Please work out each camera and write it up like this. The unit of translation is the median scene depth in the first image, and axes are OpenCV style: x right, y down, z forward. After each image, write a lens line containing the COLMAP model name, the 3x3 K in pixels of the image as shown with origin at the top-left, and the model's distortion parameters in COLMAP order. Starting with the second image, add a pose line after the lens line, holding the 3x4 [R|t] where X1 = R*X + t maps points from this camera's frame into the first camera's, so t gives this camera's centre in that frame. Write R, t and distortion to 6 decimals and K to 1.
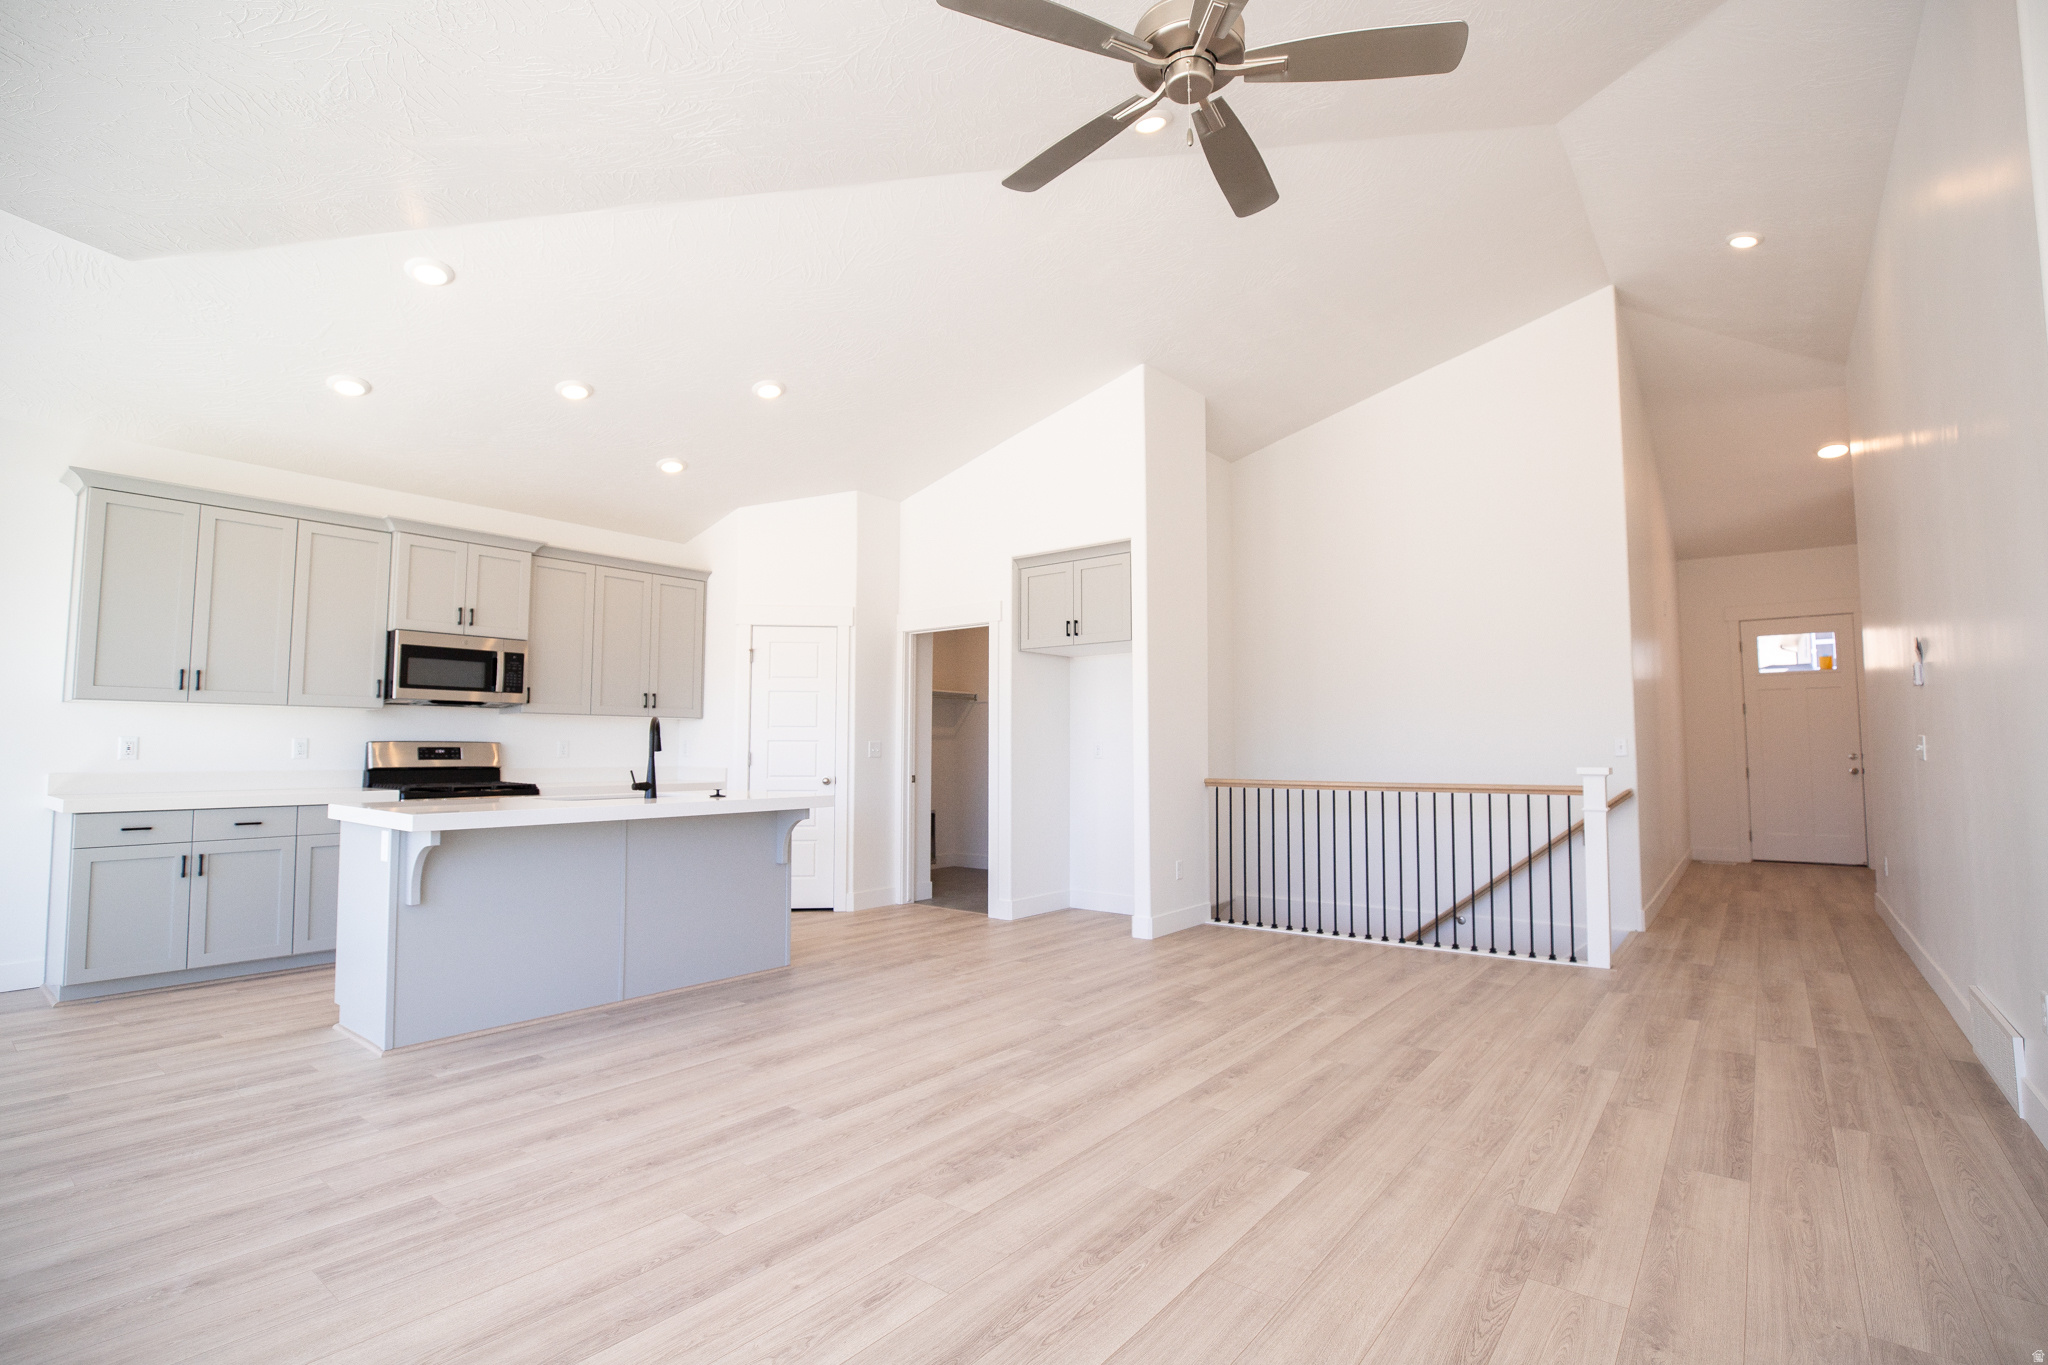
lens RADIAL K [[944.2, 0, 1024.0], [0, 944.2, 682.5], [0, 0, 1]] dist [-0.022768, 0.000246]
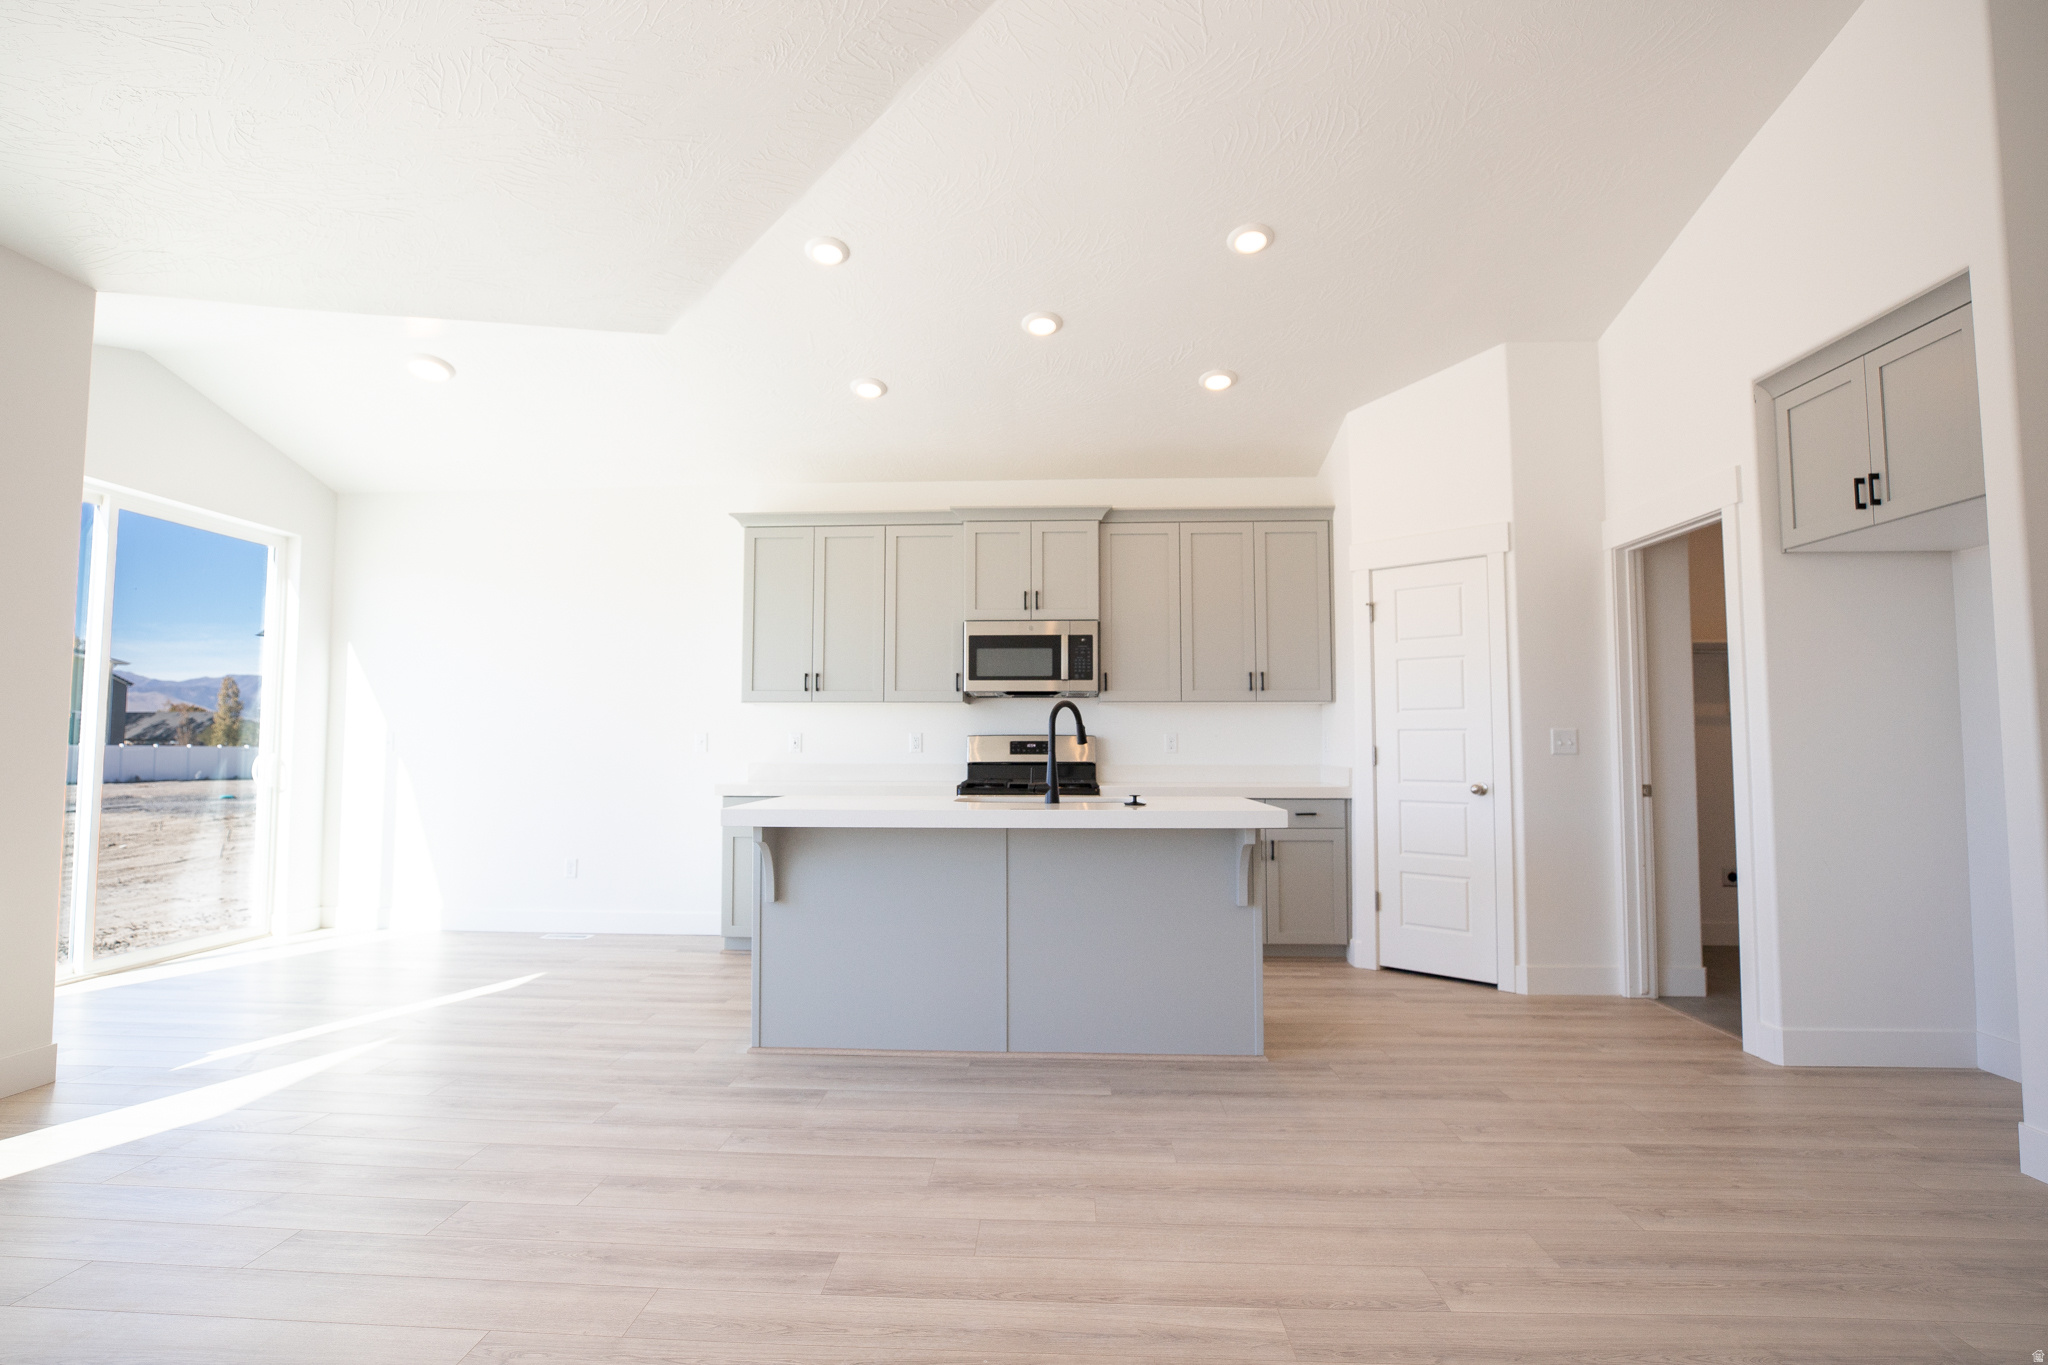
lens RADIAL K [[1086.0, 0, 1020.7], [0, 1086.0, 667.2], [0, 0, 1]] dist [-0.040941, 0.018751]
pose [[0.577792, -0.058309, -0.814098, 0.272358], [0.057222, 0.997884, -0.030861, 0.028344], [0.814175, -0.028753, 0.579907, 0.364220]]
